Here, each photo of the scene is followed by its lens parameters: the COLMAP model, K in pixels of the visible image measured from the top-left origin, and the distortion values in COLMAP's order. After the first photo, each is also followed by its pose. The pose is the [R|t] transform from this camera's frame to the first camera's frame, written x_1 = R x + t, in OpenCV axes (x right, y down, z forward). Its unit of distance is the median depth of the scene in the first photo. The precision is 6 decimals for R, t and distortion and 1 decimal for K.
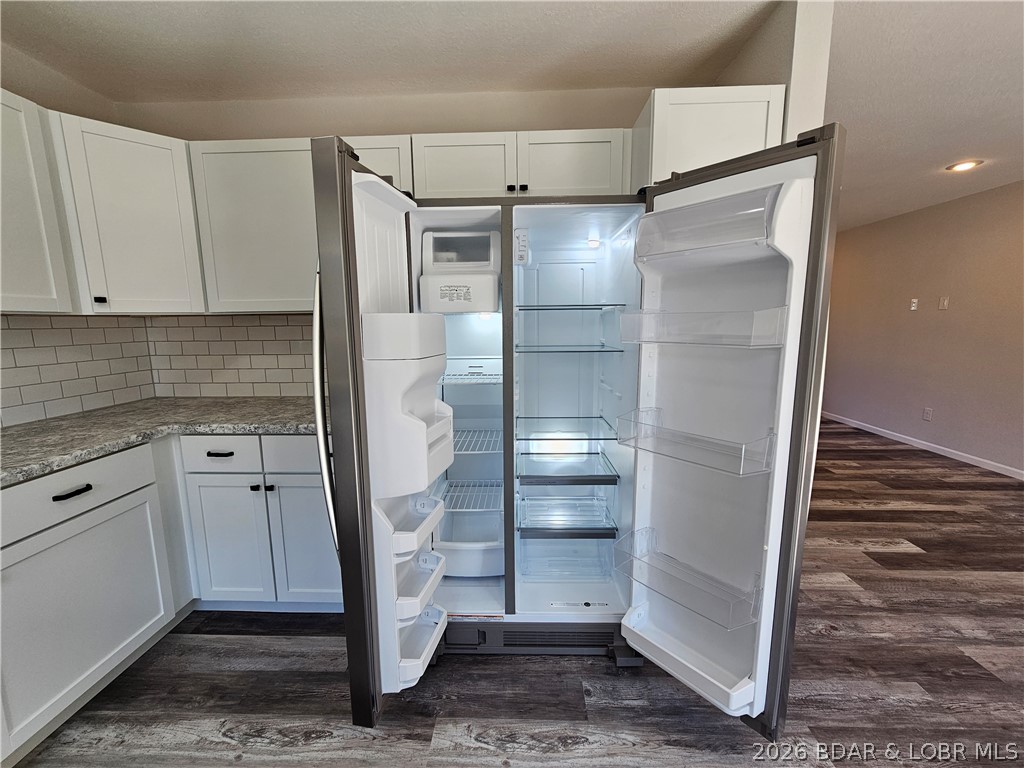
lens RADIAL K [[419.4, 0, 510.9], [0, 419.4, 385.3], [0, 0, 1]] dist [0.004808, -0.002327]
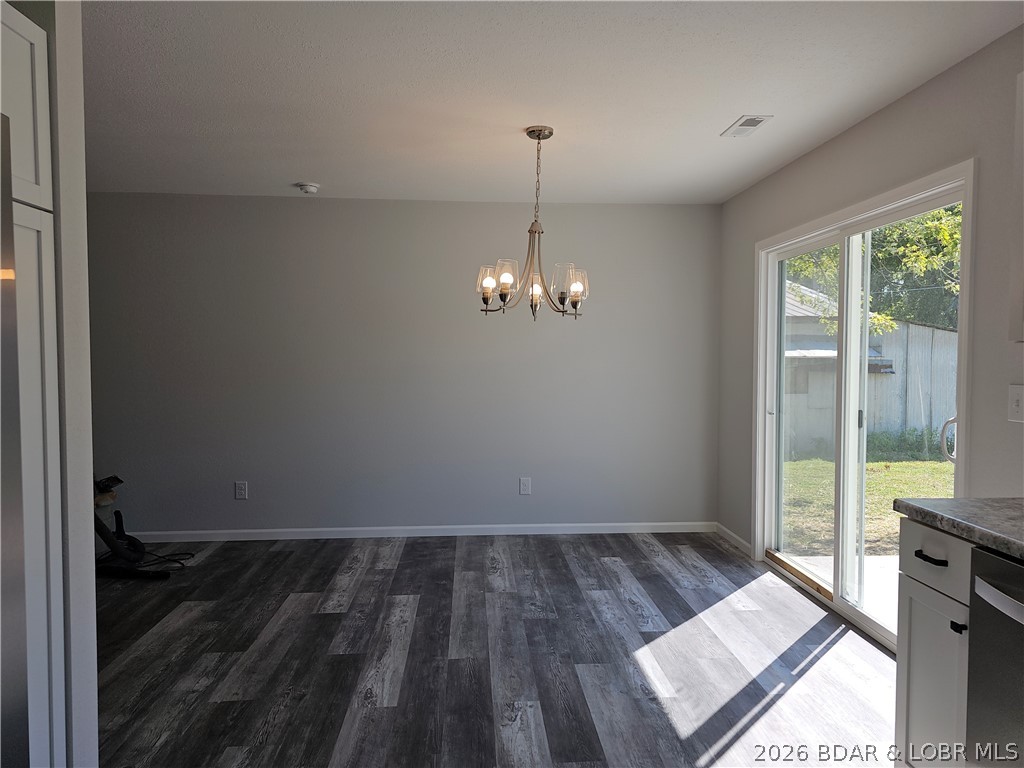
lens RADIAL K [[684.5, 0, 522.4], [0, 684.5, 383.7], [0, 0, 1]] dist [0.049214, -0.030685]
pose [[-0.109856, -0.033536, 0.993382, -0.527282], [0.144170, 0.988324, 0.049309, -0.056927], [-0.983436, 0.148633, -0.103739, 0.352740]]
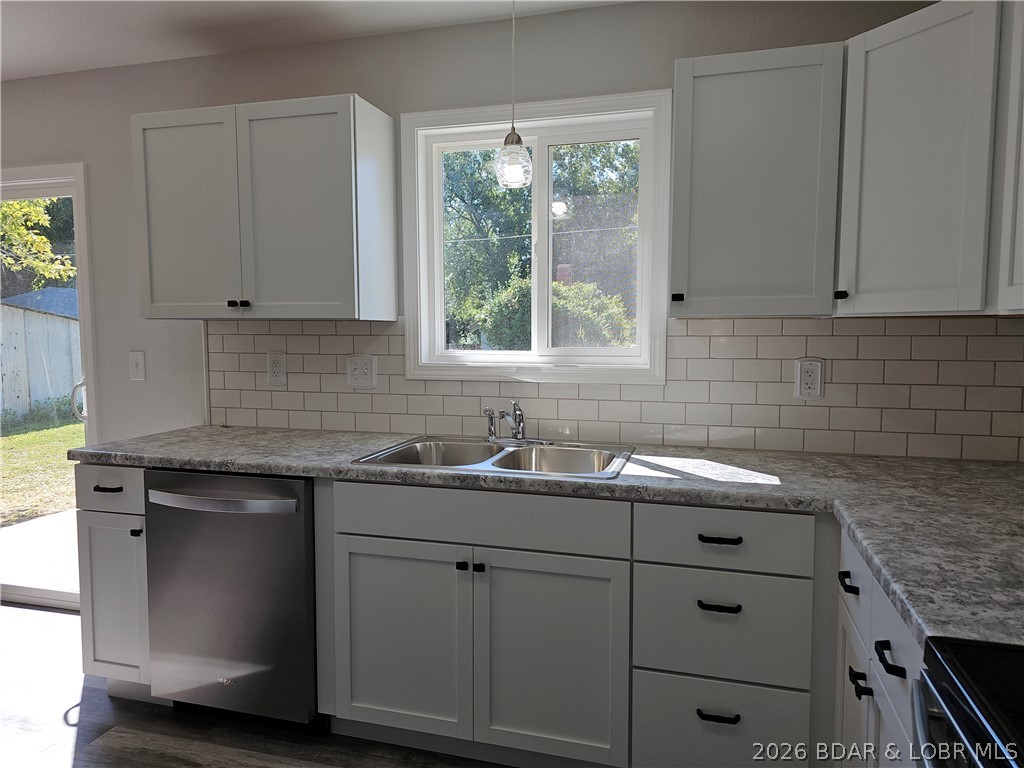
lens RADIAL K [[684.5, 0, 517.6], [0, 684.5, 382.6], [0, 0, 1]] dist [0.049214, -0.030685]
pose [[-0.970492, -0.010013, 0.240925, -0.640375], [0.043664, 0.975322, 0.216425, -0.107880], [-0.237146, 0.220558, -0.946105, 0.701575]]
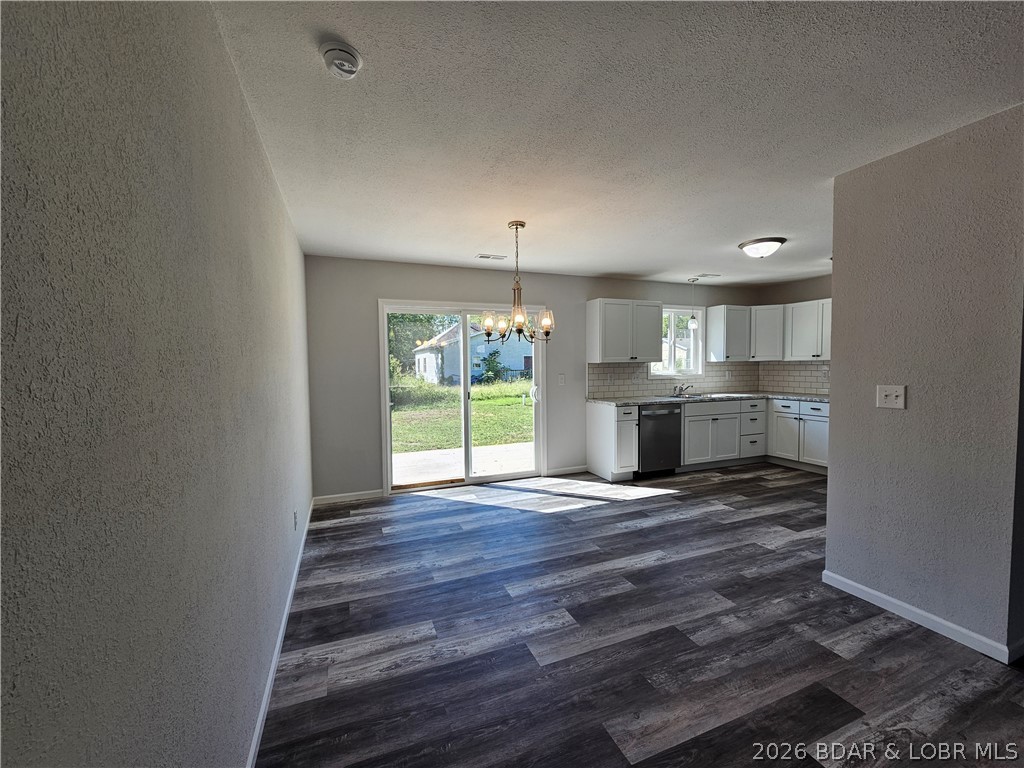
lens RADIAL K [[419.4, 0, 511.9], [0, 419.4, 382.6], [0, 0, 1]] dist [0.004808, -0.002327]
pose [[-0.914599, 0.036360, -0.402724, 2.205950], [-0.039871, 0.982987, 0.179296, -0.303544], [0.402391, 0.180041, -0.897589, 1.763761]]
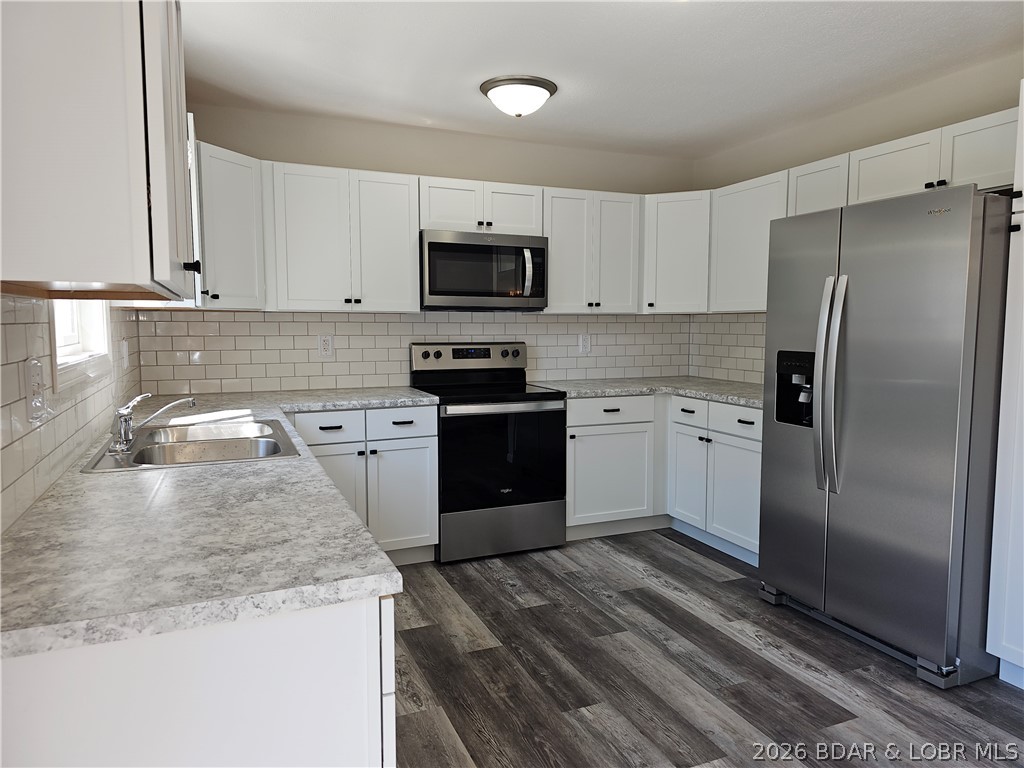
lens RADIAL K [[684.5, 0, 517.4], [0, 684.5, 377.3], [0, 0, 1]] dist [0.049214, -0.030685]
pose [[0.429653, 0.083301, -0.899144, 1.132103], [-0.137793, 0.990123, 0.025886, 0.068937], [0.892419, 0.112774, 0.436887, -0.540147]]
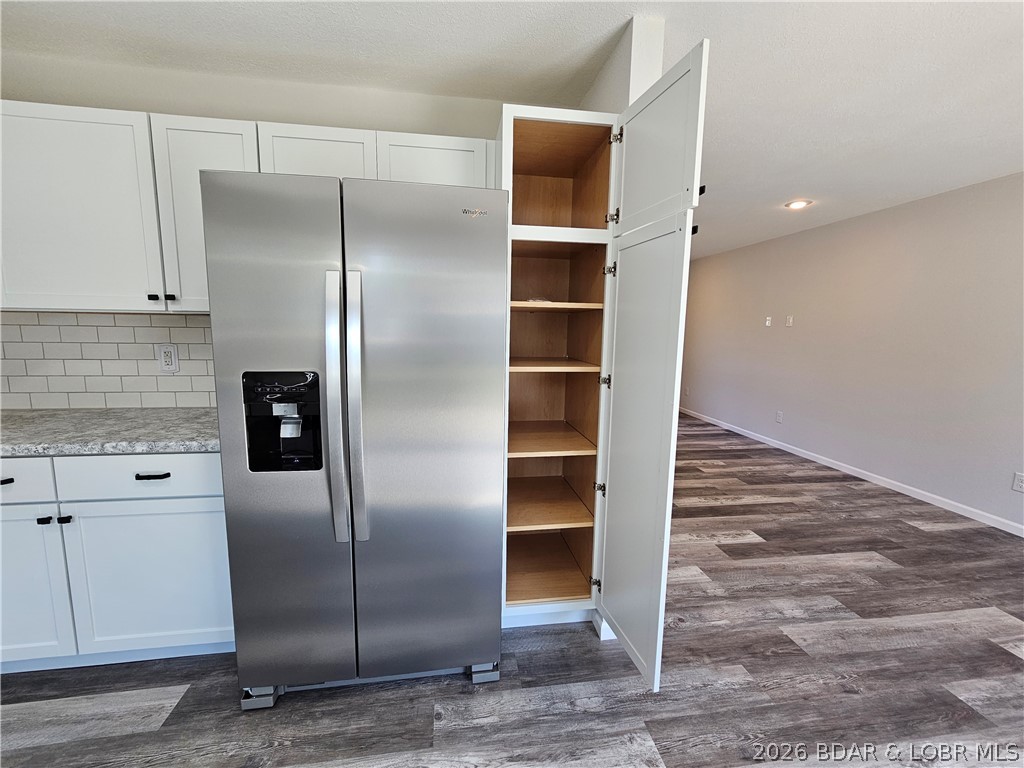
lens RADIAL K [[419.4, 0, 509.1], [0, 419.4, 383.7], [0, 0, 1]] dist [0.004808, -0.002327]
pose [[0.983575, 0.001710, 0.180491, 0.144102], [0.001207, 0.999870, -0.016050, -0.011943], [-0.180495, 0.016005, 0.983446, 0.011574]]
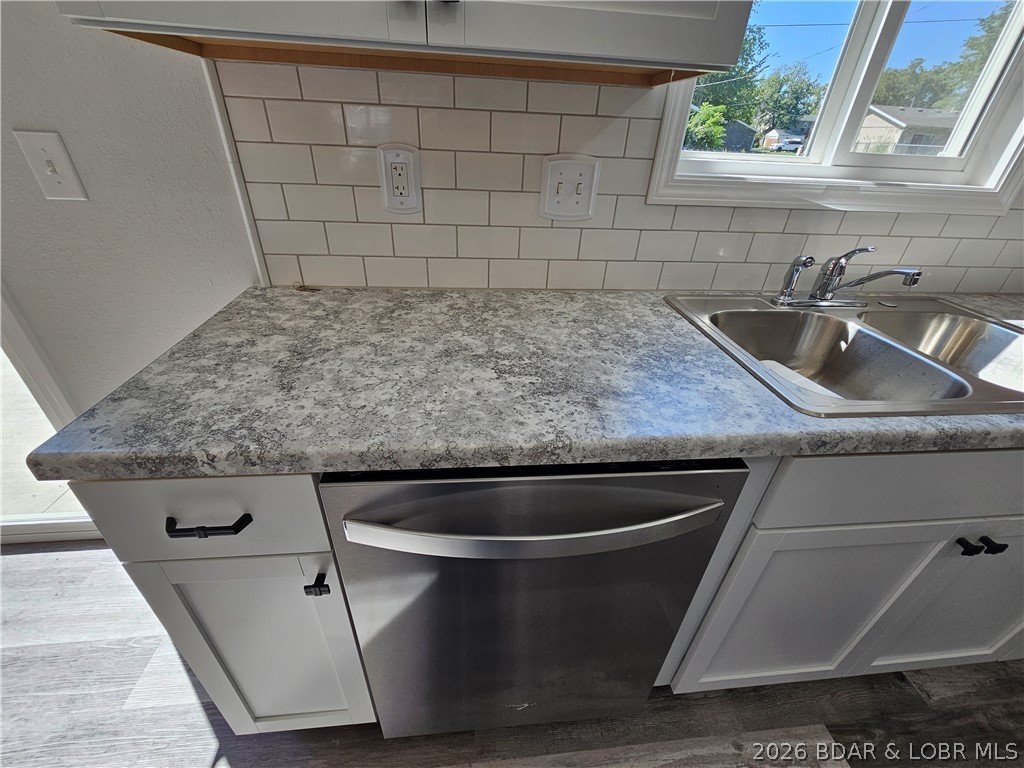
lens RADIAL K [[419.4, 0, 511.5], [0, 419.4, 384.6], [0, 0, 1]] dist [0.004808, -0.002327]
pose [[-0.990700, 0.040759, -0.129816, 0.242684], [-0.051221, 0.772179, 0.633337, 0.040823], [0.126056, 0.634096, -0.762910, -0.113205]]
